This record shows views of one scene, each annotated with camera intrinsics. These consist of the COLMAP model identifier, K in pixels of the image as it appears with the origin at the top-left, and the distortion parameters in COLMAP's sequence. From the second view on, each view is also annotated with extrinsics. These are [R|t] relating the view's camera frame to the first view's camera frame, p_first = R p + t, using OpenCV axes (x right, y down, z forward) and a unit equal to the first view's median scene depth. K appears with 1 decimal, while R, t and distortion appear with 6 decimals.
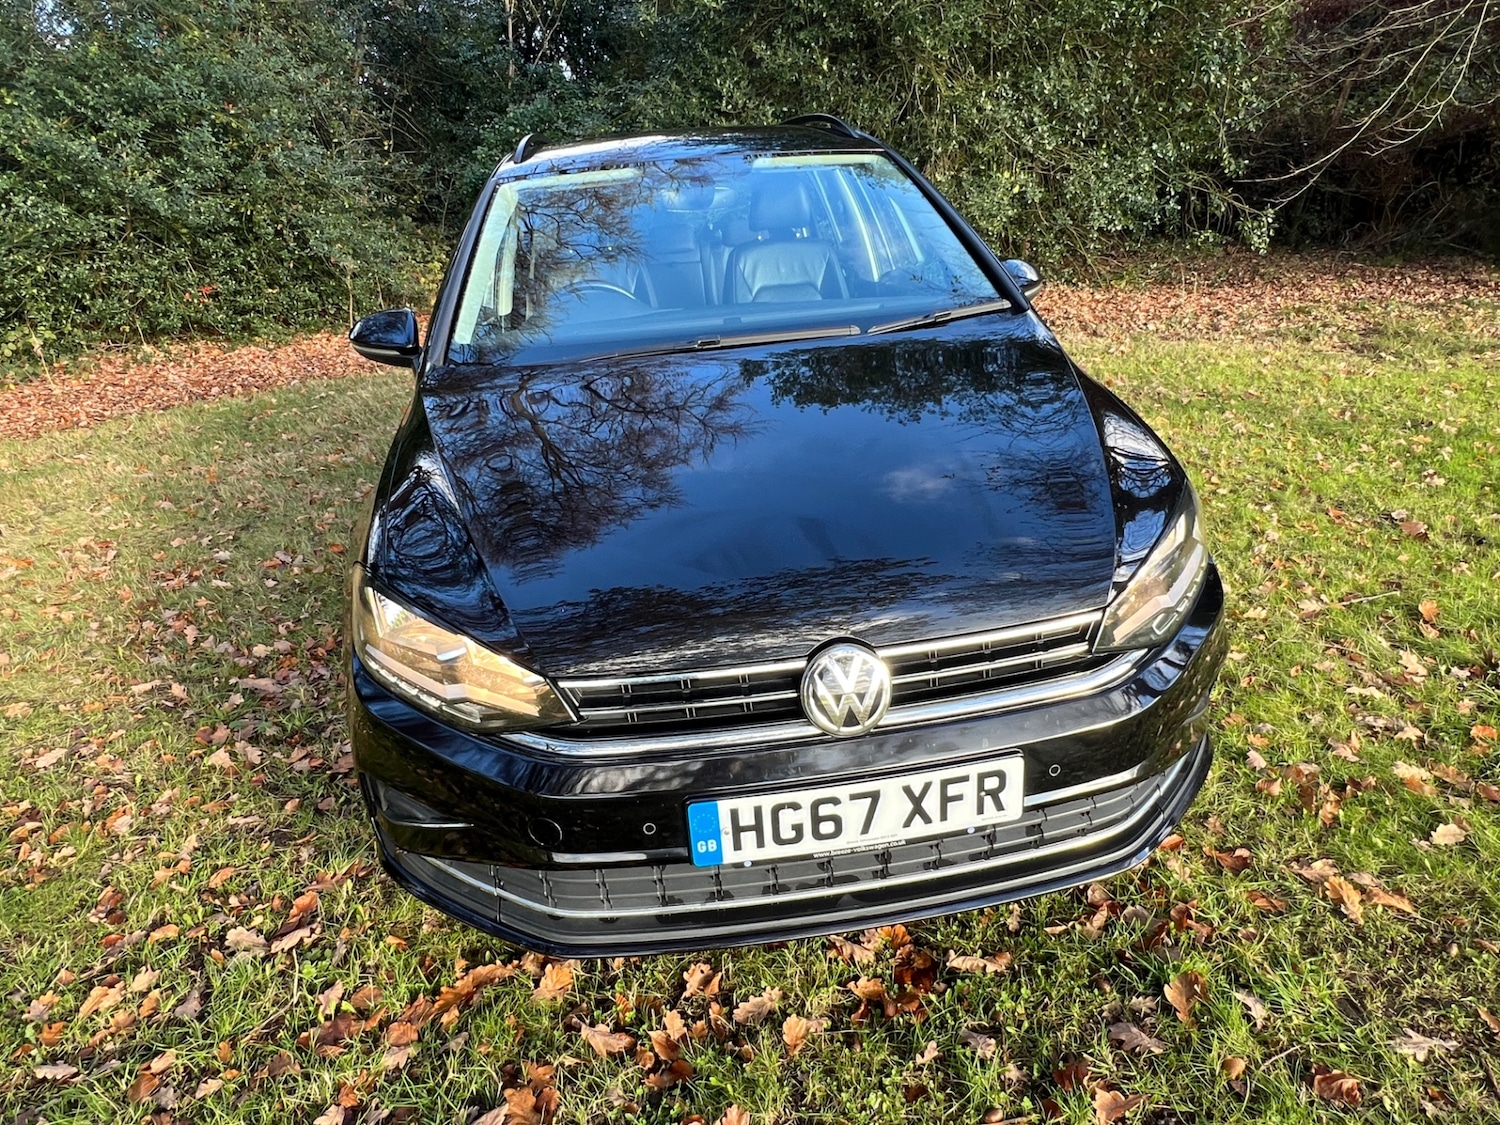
lens RADIAL K [[899.4, 0, 739.8], [0, 899.4, 564.8], [0, 0, 1]] dist [-0.002244, -0.000548]
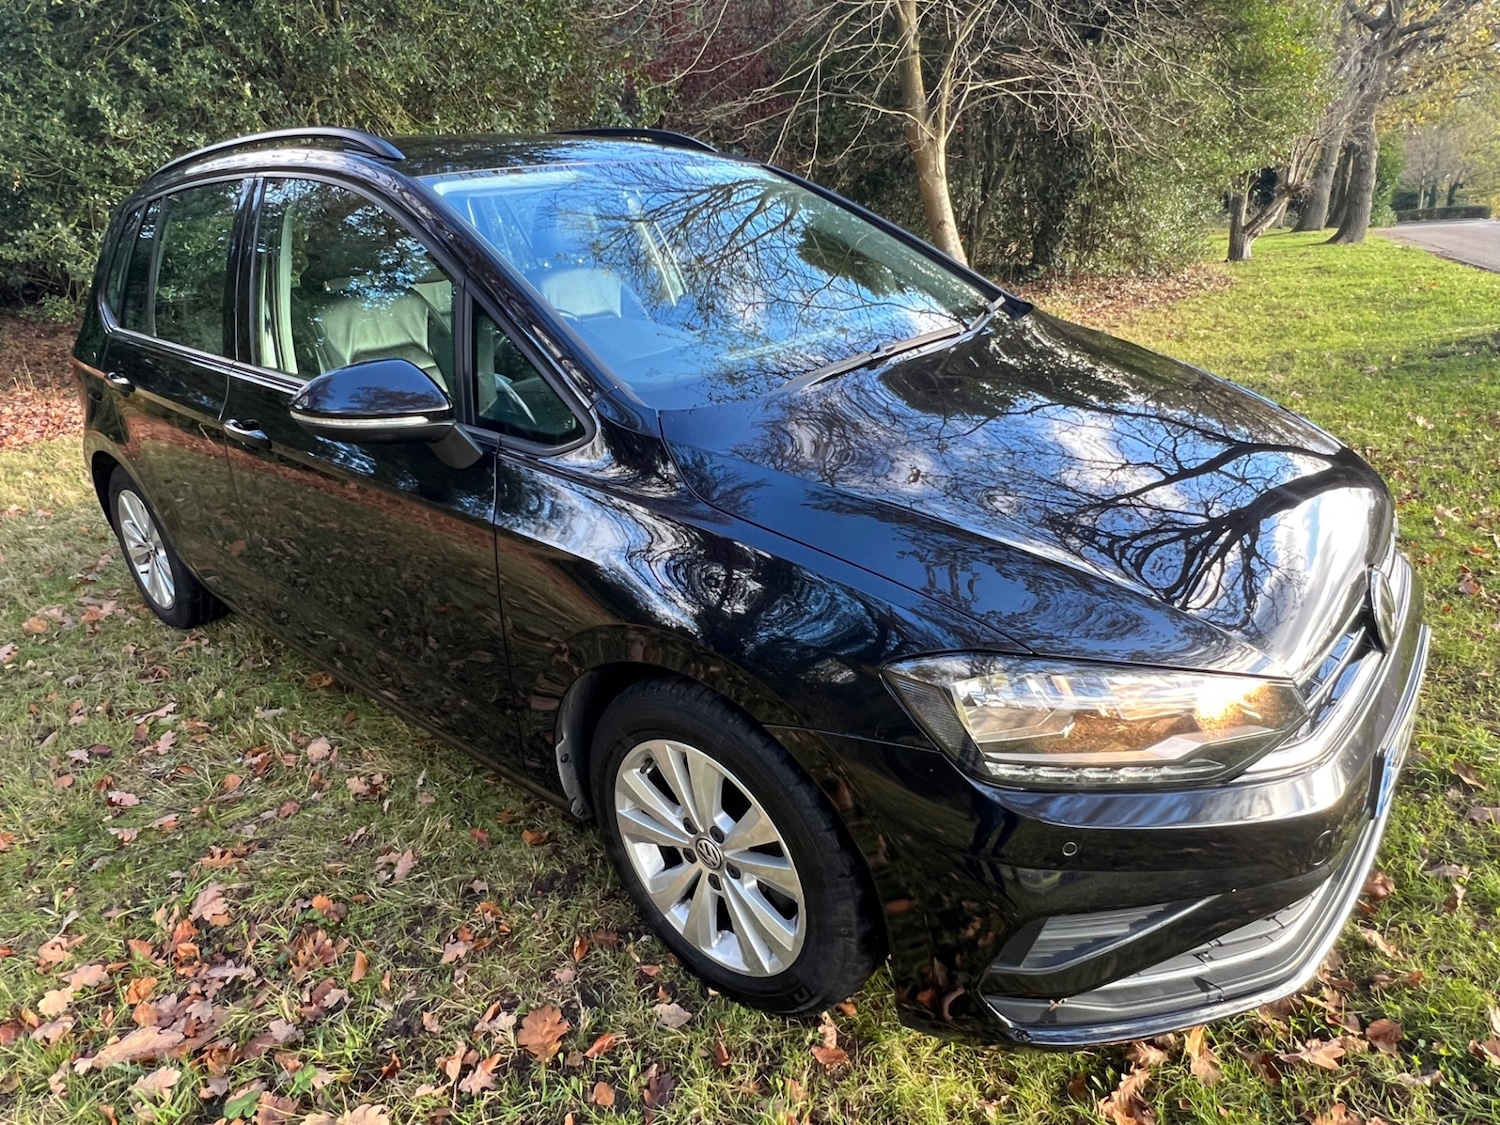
lens RADIAL K [[917.8, 0, 733.0], [0, 917.8, 558.6], [0, 0, 1]] dist [-0.004462, 0.000981]
pose [[0.747958, -0.226773, 0.623805, -1.148961], [0.267596, 0.963087, 0.029259, -0.166014], [-0.607413, 0.145043, 0.781033, 0.589524]]
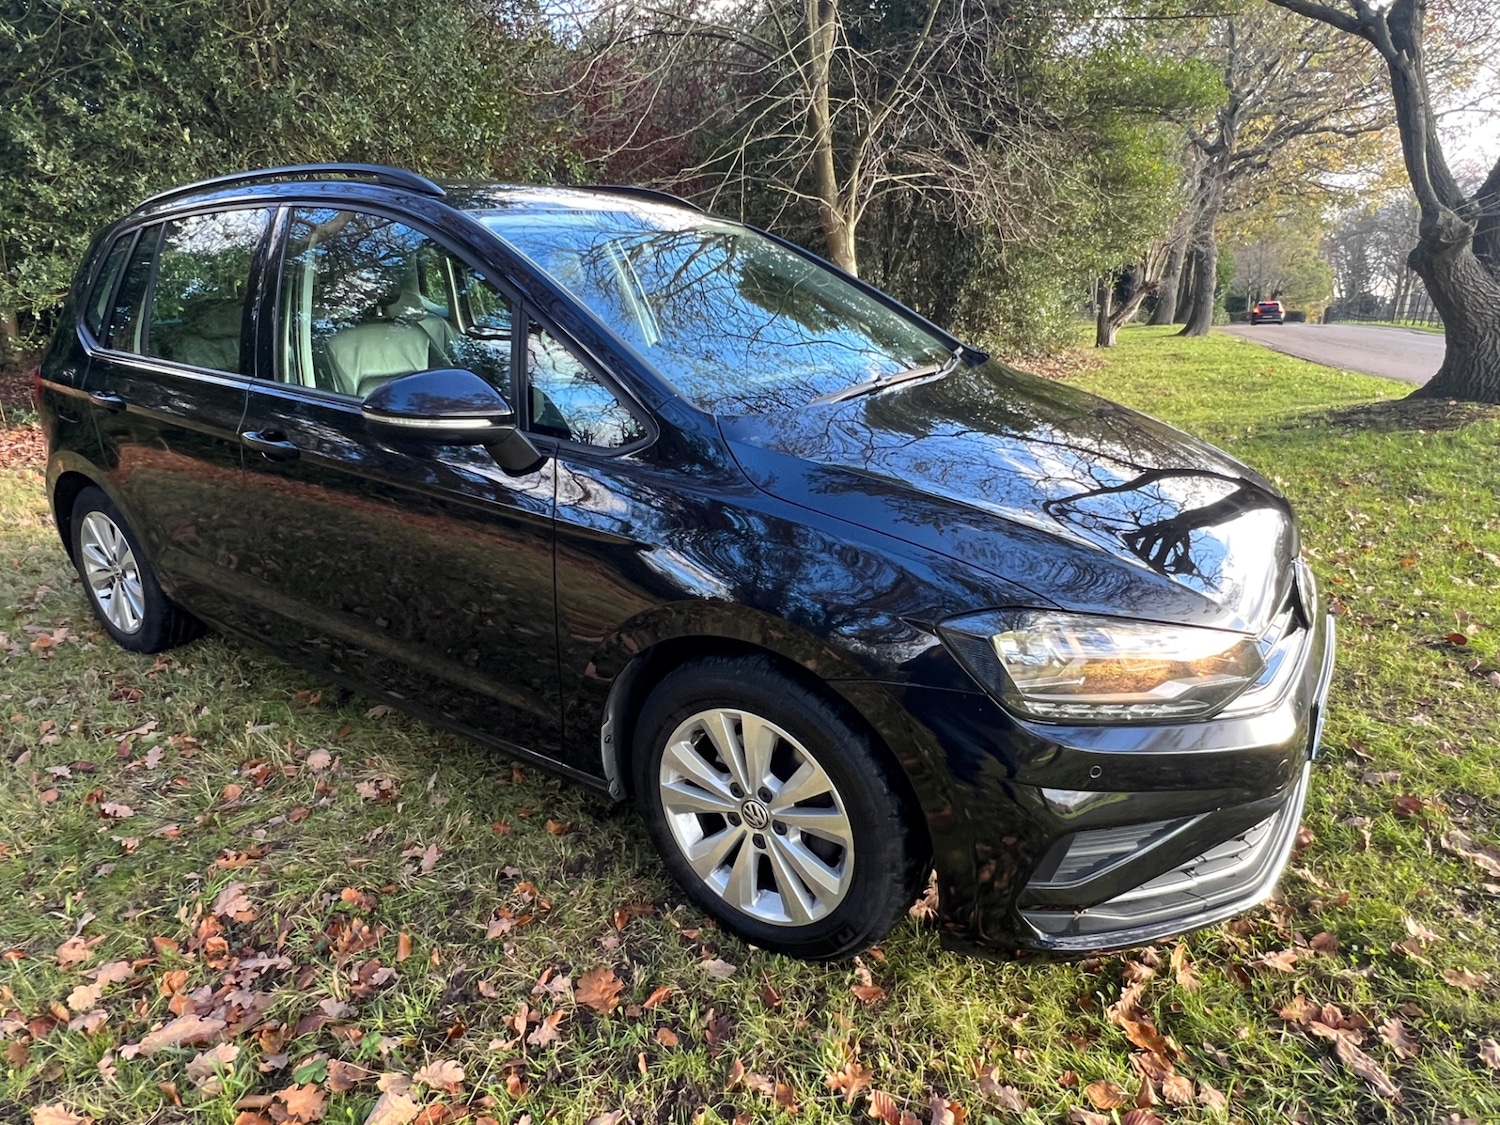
lens RADIAL K [[899.8, 0, 746.1], [0, 899.8, 562.6], [0, 0, 1]] dist [-0.003196, 0.000380]
pose [[0.662856, -0.178966, 0.727044, -1.387666], [0.261947, 0.965081, -0.001260, -0.124018], [-0.701431, 0.191282, 0.686590, 0.643608]]
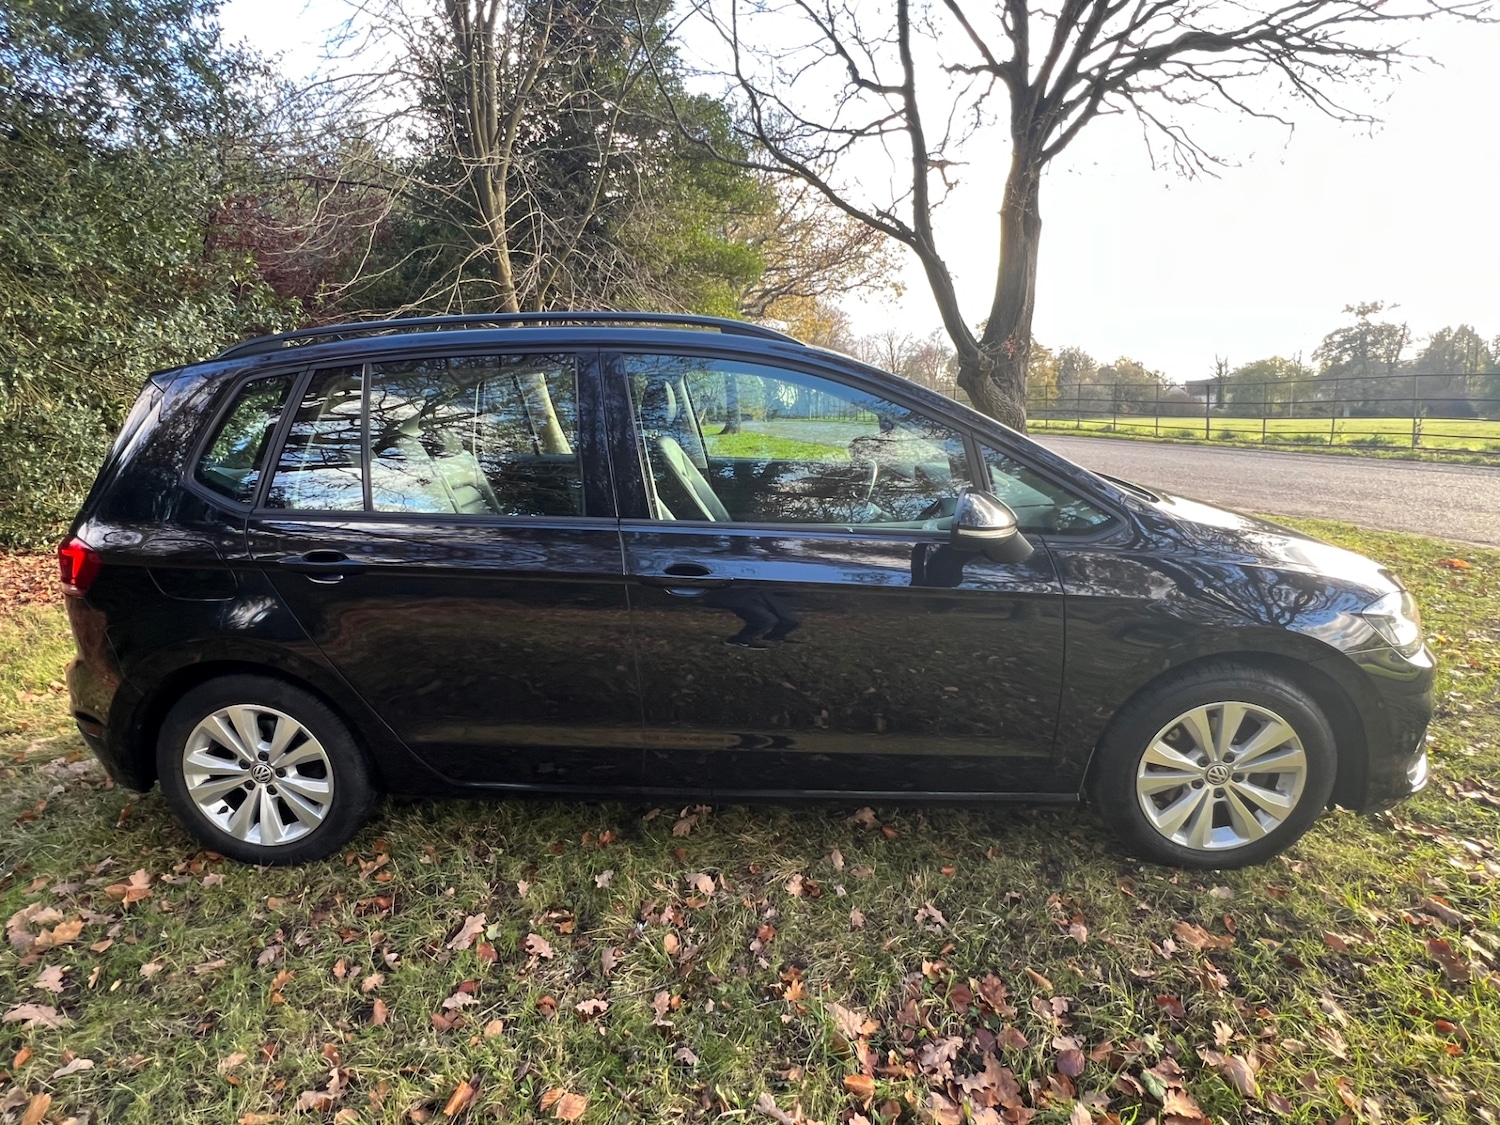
lens RADIAL K [[751.1, 0, 741.0], [0, 751.1, 560.2], [0, 0, 1]] dist [-0.003264, 0.000198]
pose [[0.173116, -0.173448, 0.969509, -2.060629], [0.393718, 0.914484, 0.093301, -0.679363], [-0.902783, 0.365561, 0.226601, 1.902545]]
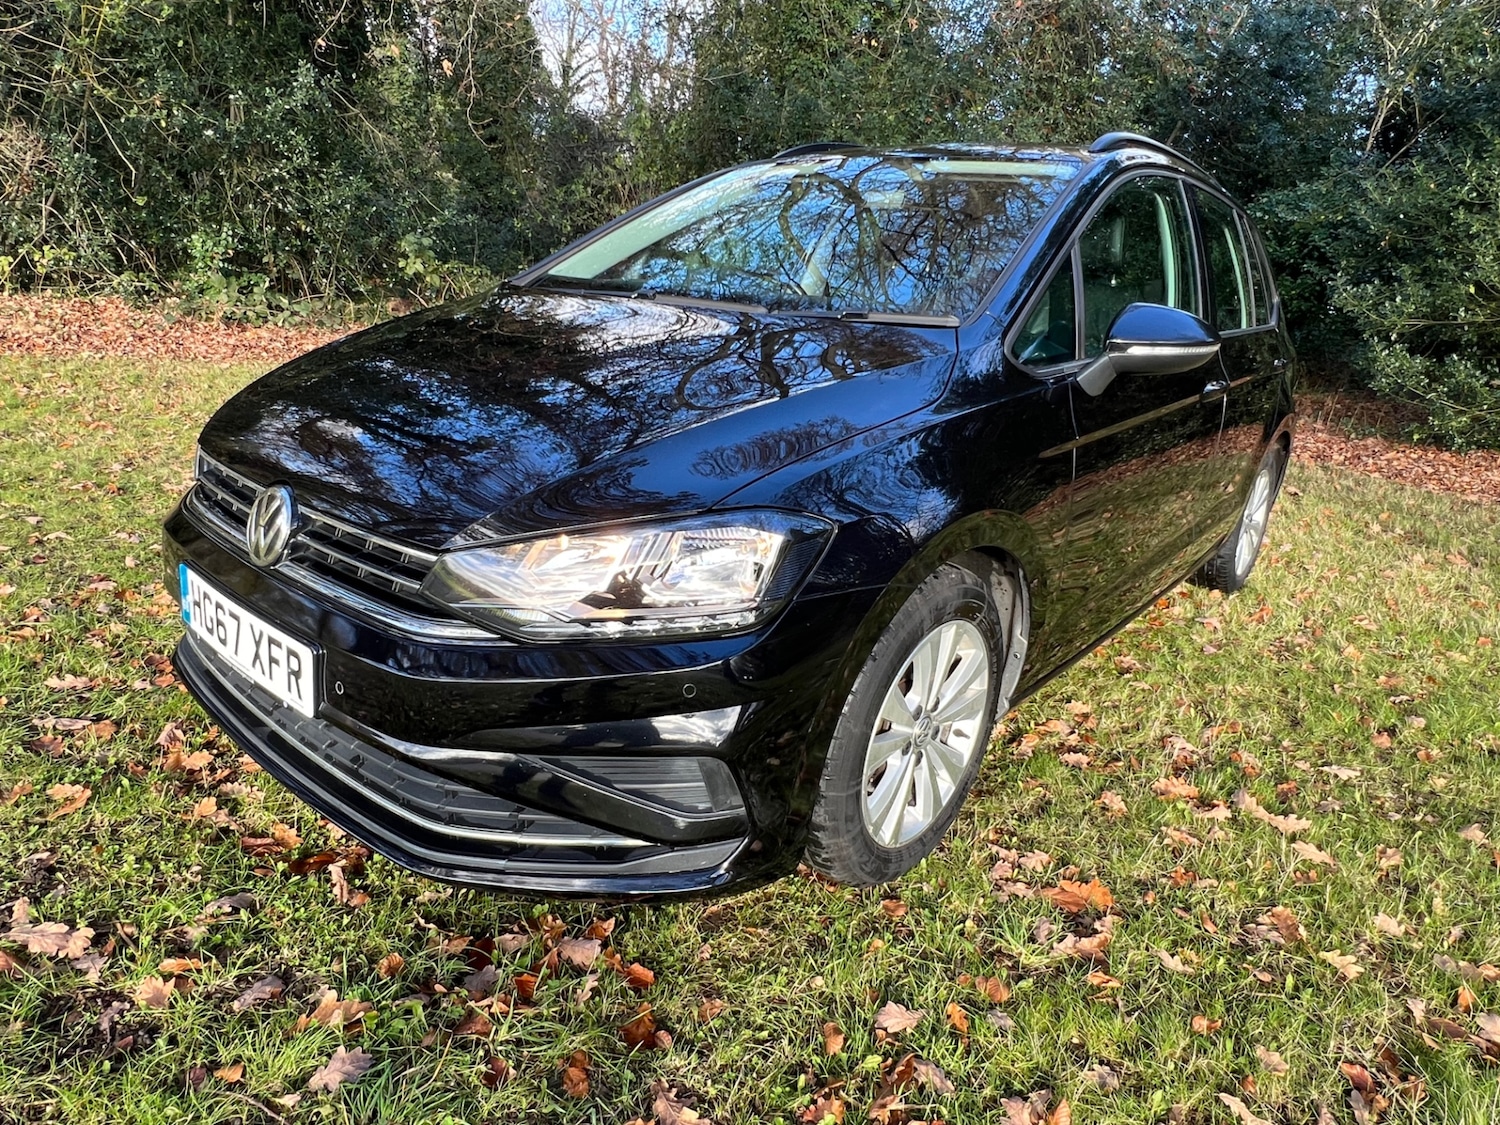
lens RADIAL K [[899.4, 0, 739.8], [0, 899.4, 564.8], [0, 0, 1]] dist [-0.002244, -0.000548]
pose [[0.653719, 0.344630, -0.673707, 1.240160], [-0.401549, 0.912579, 0.077188, -0.132917], [0.641412, 0.220067, 0.734956, 0.560792]]
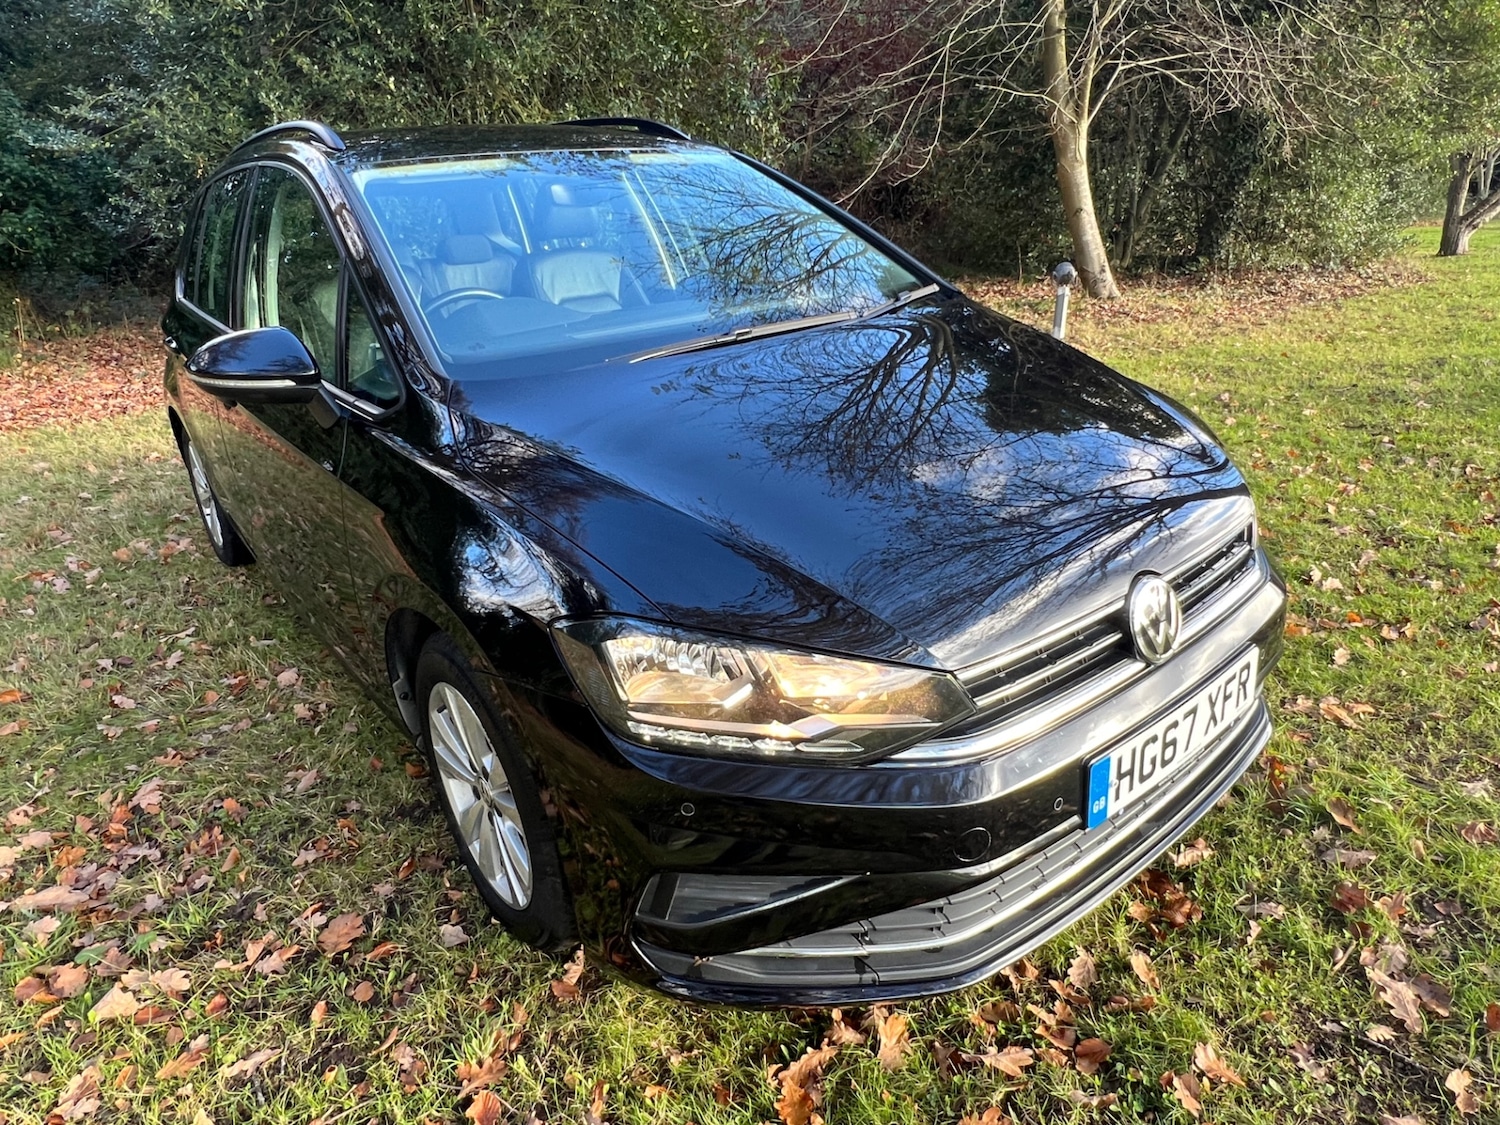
lens RADIAL K [[917.8, 0, 733.0], [0, 917.8, 558.6], [0, 0, 1]] dist [-0.004462, 0.000981]
pose [[0.860178, -0.176944, 0.478314, -0.794480], [0.201361, 0.979517, 0.000237, -0.029507], [-0.468559, 0.096110, 0.878189, 0.279025]]
